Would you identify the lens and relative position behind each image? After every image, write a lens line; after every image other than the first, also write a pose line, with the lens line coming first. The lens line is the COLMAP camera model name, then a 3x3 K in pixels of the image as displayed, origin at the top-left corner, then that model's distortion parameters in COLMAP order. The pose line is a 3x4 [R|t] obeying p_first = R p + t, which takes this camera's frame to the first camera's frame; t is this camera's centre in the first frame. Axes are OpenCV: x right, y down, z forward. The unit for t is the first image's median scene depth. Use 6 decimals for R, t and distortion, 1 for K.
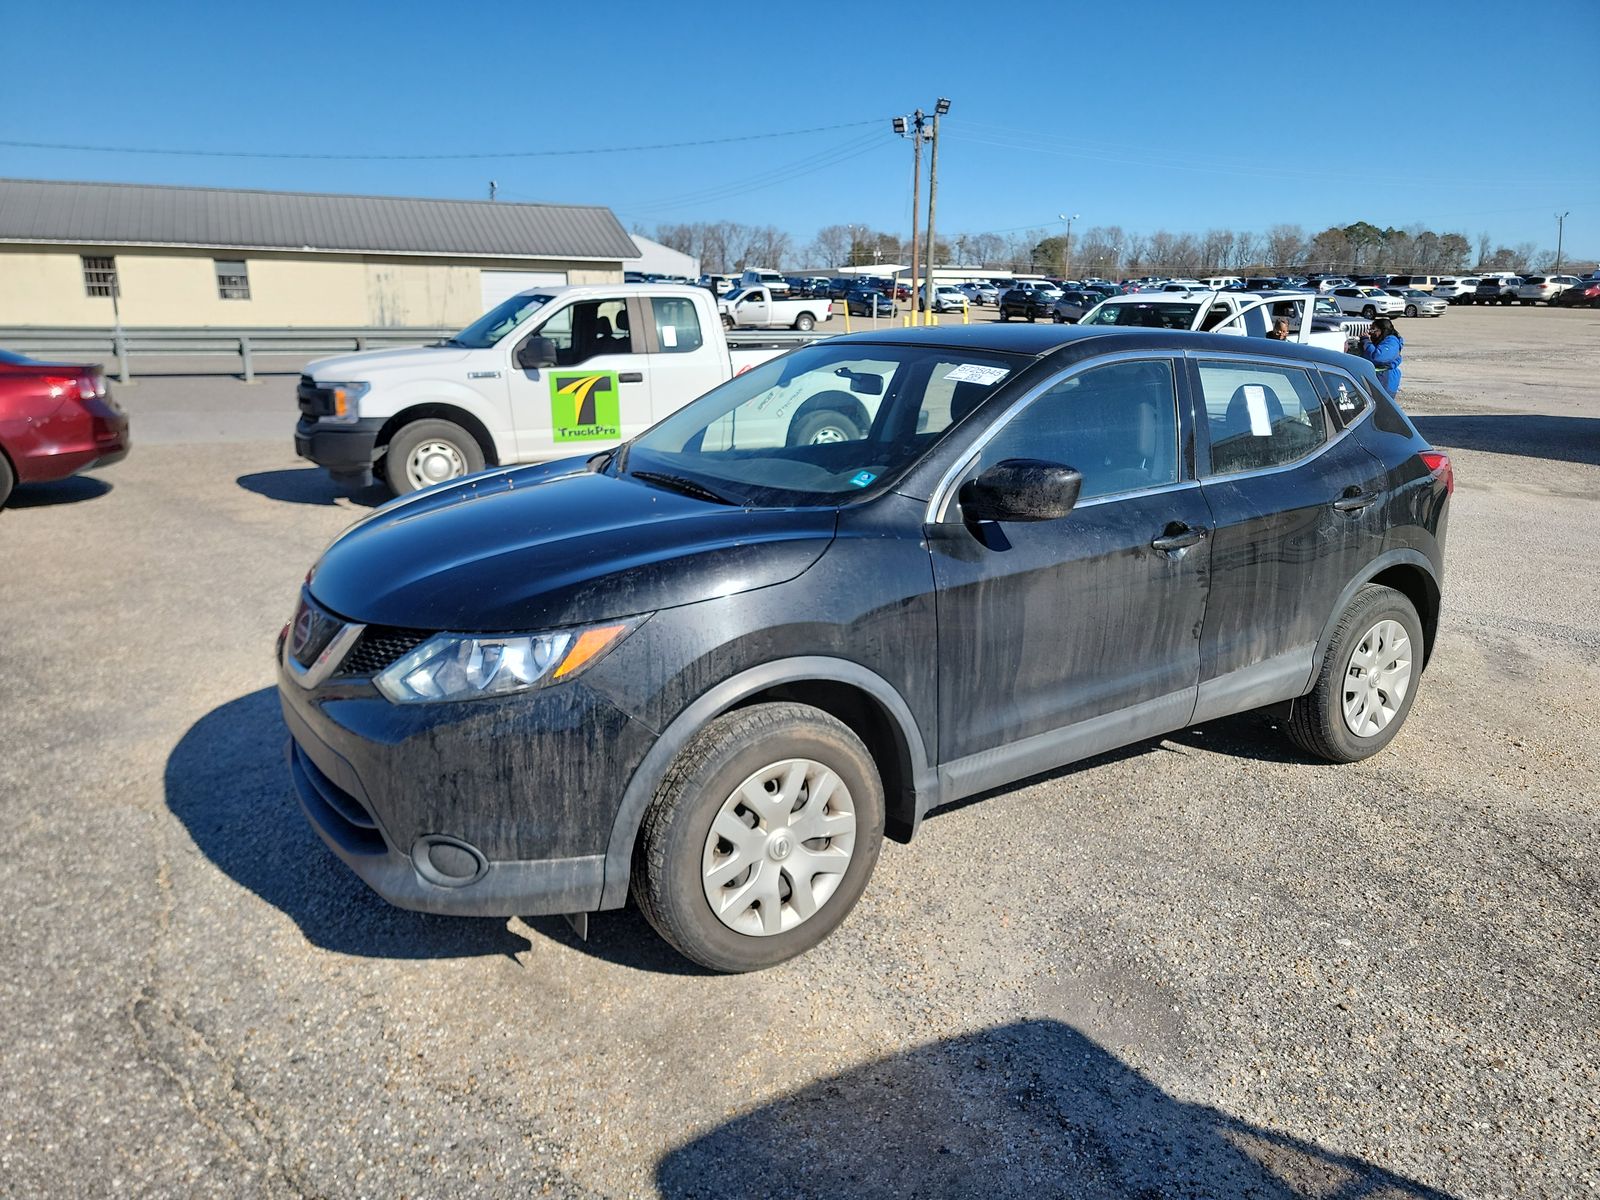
lens RADIAL K [[1136.3, 0, 807.7], [0, 1136.3, 613.2], [0, 0, 1]] dist [0.040034, -0.021451]
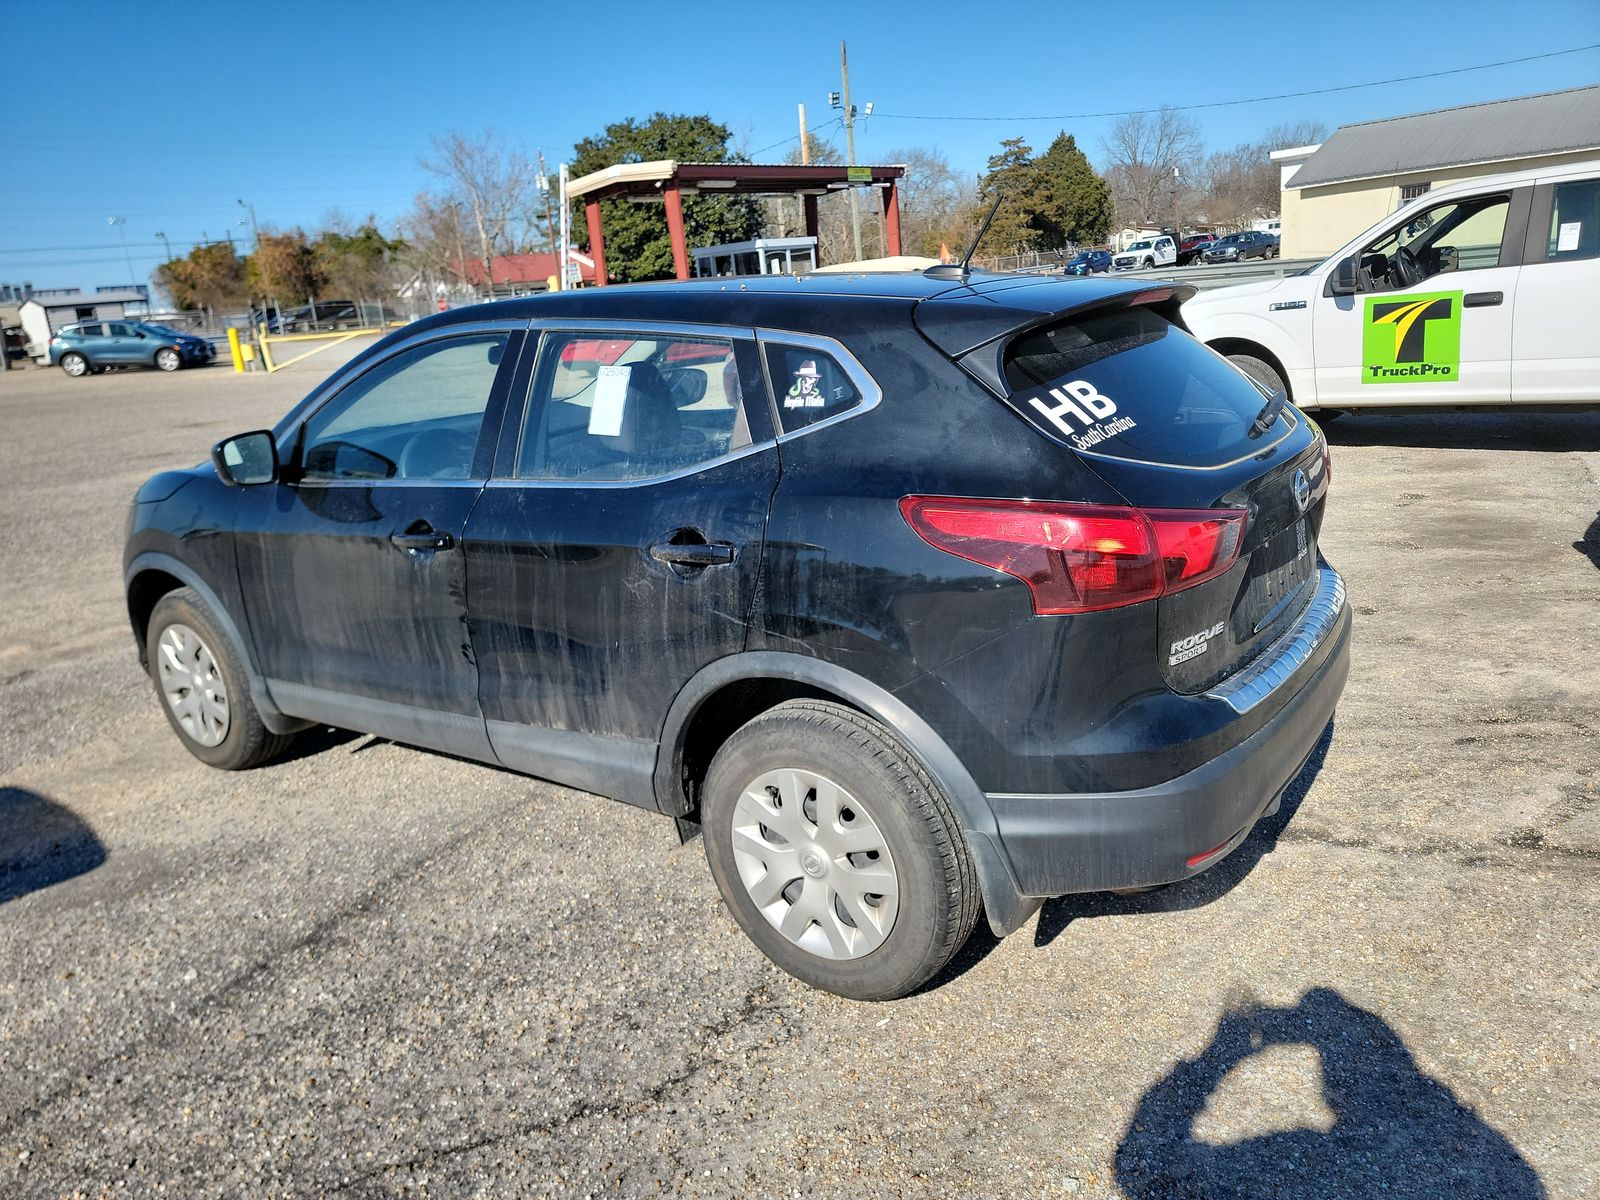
lens RADIAL K [[1136.3, 0, 807.3], [0, 1136.3, 603.0], [0, 0, 1]] dist [0.040034, -0.021451]
pose [[0.333866, 0.219226, -0.916773, 1.046344], [-0.156743, 0.971951, 0.175338, -0.184457], [0.929497, 0.085158, 0.358864, 0.807597]]
